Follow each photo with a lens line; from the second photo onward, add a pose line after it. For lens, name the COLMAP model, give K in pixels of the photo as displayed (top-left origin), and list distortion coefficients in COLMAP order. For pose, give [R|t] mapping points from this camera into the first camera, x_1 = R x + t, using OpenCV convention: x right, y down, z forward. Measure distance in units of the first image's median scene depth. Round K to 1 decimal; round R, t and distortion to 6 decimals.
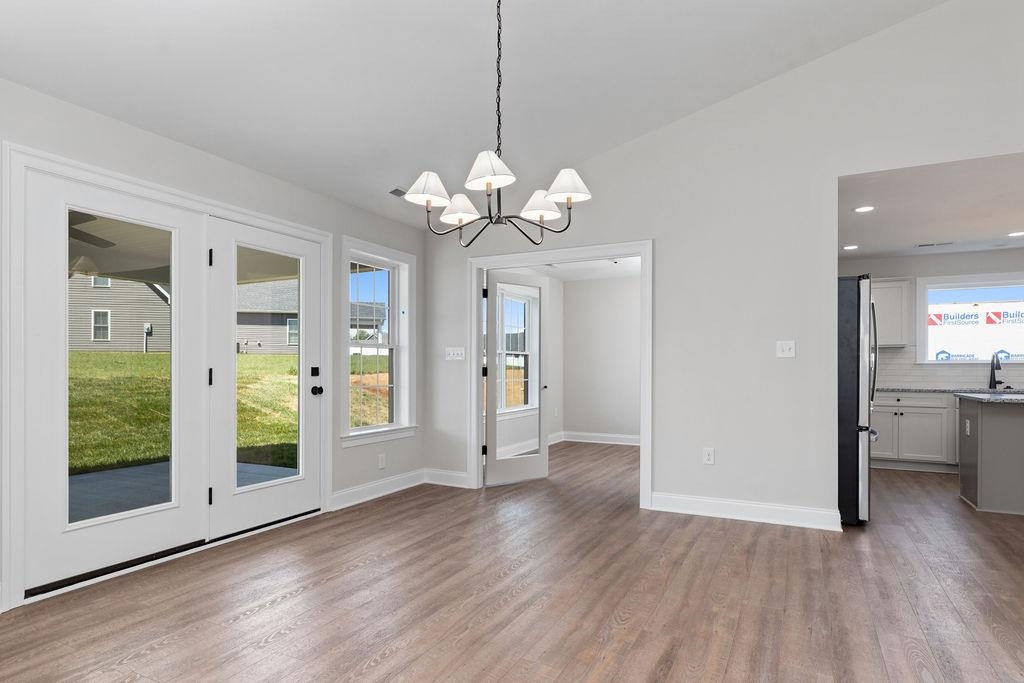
lens RADIAL K [[568.8, 0, 509.7], [0, 568.8, 375.9], [0, 0, 1]] dist [0.006595, -0.002258]
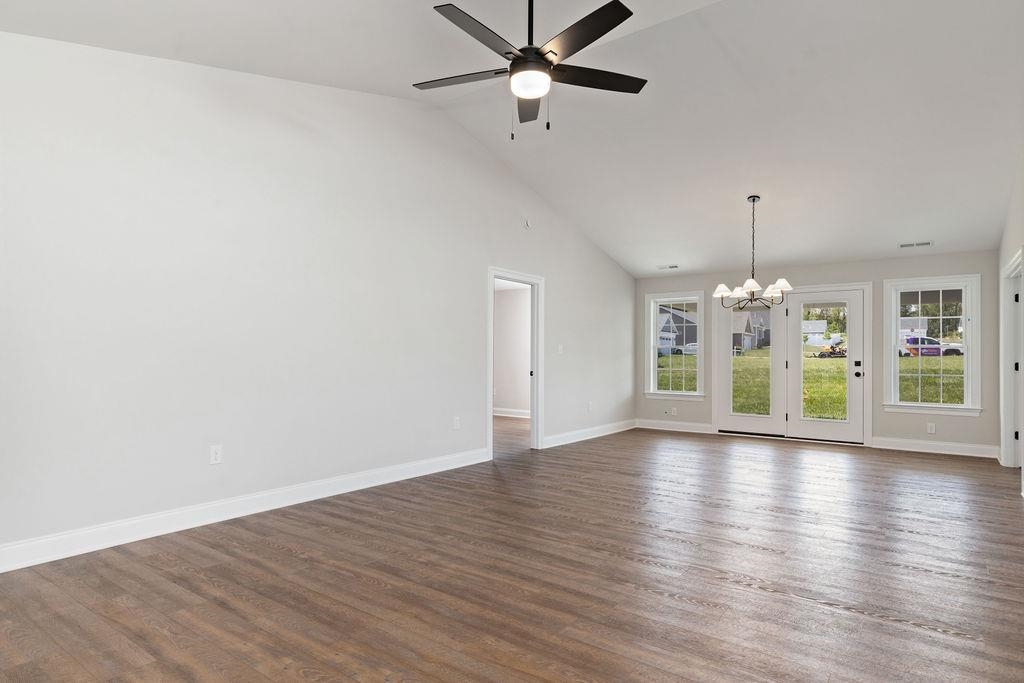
lens RADIAL K [[568.8, 0, 508.7], [0, 568.8, 348.1], [0, 0, 1]] dist [0.006595, -0.002258]
pose [[-0.167046, -0.017213, -0.985799, 1.291632], [-0.021824, 0.999667, -0.013757, -0.006399], [0.985708, 0.019216, -0.167366, 0.189783]]
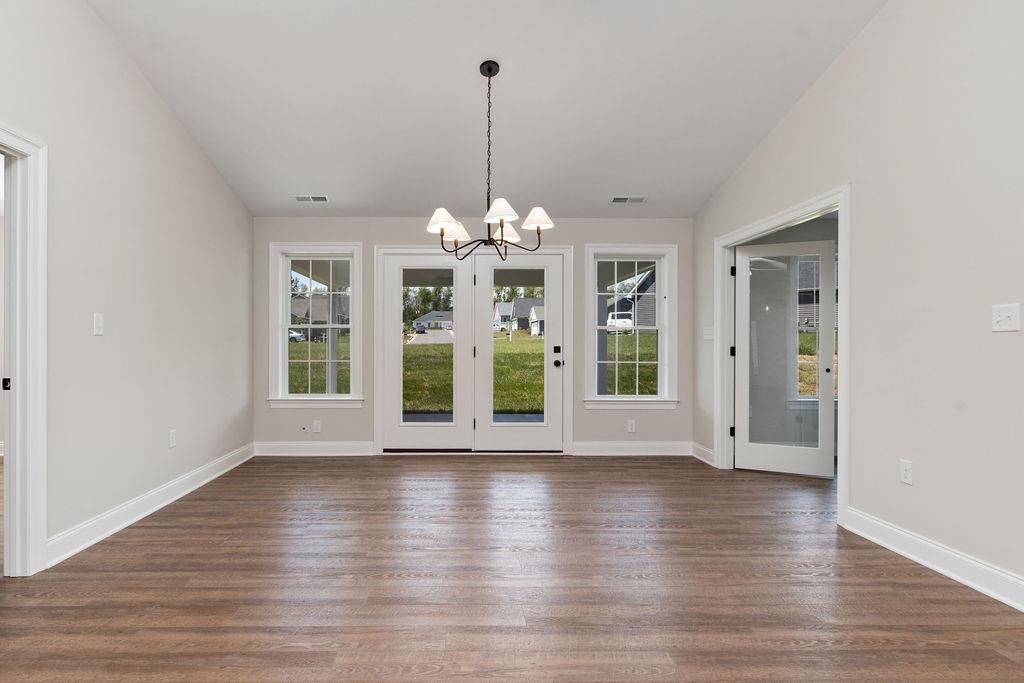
lens RADIAL K [[528.2, 0, 469.2], [0, 528.2, 344.8], [0, 0, 1]] dist [0.002675, -0.000189]
pose [[0.459501, -0.002465, -0.888174, 0.570085], [-0.012094, 0.999886, -0.009032, -0.004344], [0.888095, 0.014892, 0.459419, 0.184219]]
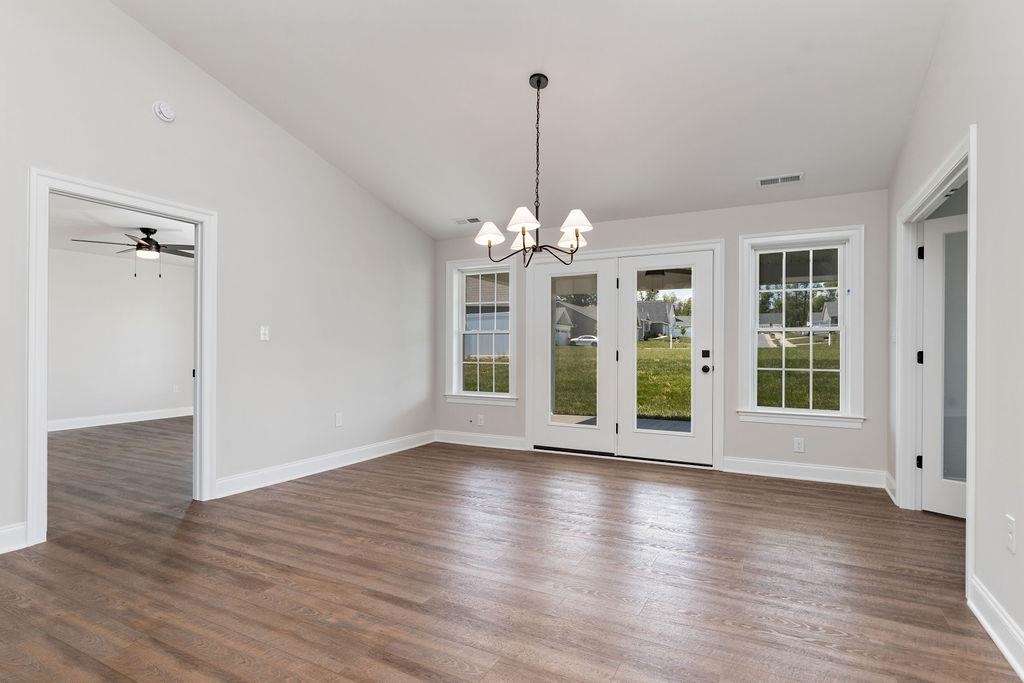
lens RADIAL K [[528.2, 0, 511.0], [0, 528.2, 345.6], [0, 0, 1]] dist [0.002675, -0.000189]
pose [[-0.008109, -0.007408, -0.999940, 0.680574], [-0.018437, 0.999804, -0.007258, -0.007916], [0.999797, 0.018377, -0.008244, 0.474949]]
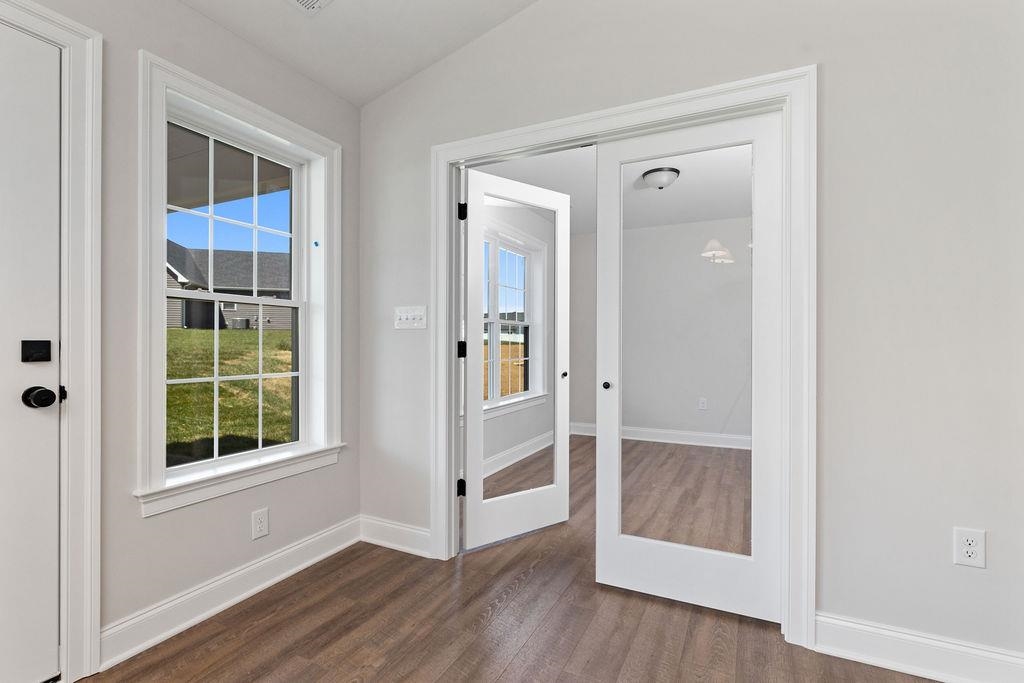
lens RADIAL K [[488.8, 0, 510.1], [0, 488.8, 343.4], [0, 0, 1]] dist [0.000244, 0.000225]
pose [[0.999902, 0.000156, 0.014022, -0.003045], [0.000028, 0.999914, -0.013133, -0.007147], [-0.014023, 0.013132, 0.999815, 0.525920]]
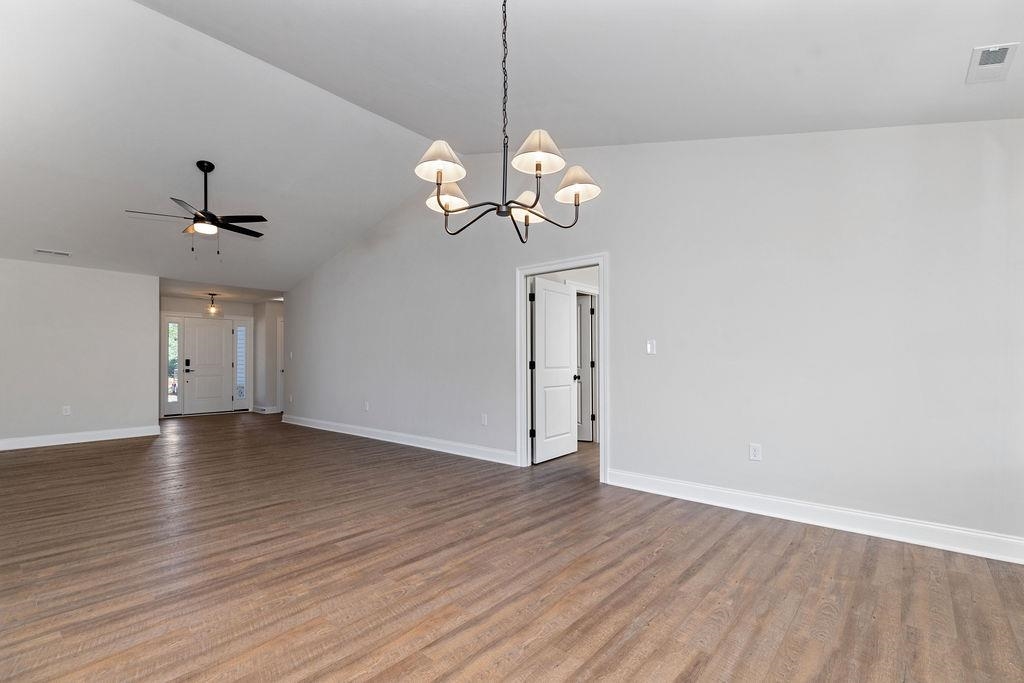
lens RADIAL K [[459.1, 0, 508.1], [0, 459.1, 348.9], [0, 0, 1]] dist [0.005143, 0.000138]
pose [[-0.971121, 0.006897, 0.238486, -0.106072], [0.003285, 0.999874, -0.015537, -0.012229], [-0.238564, -0.014305, -0.971022, 0.885078]]
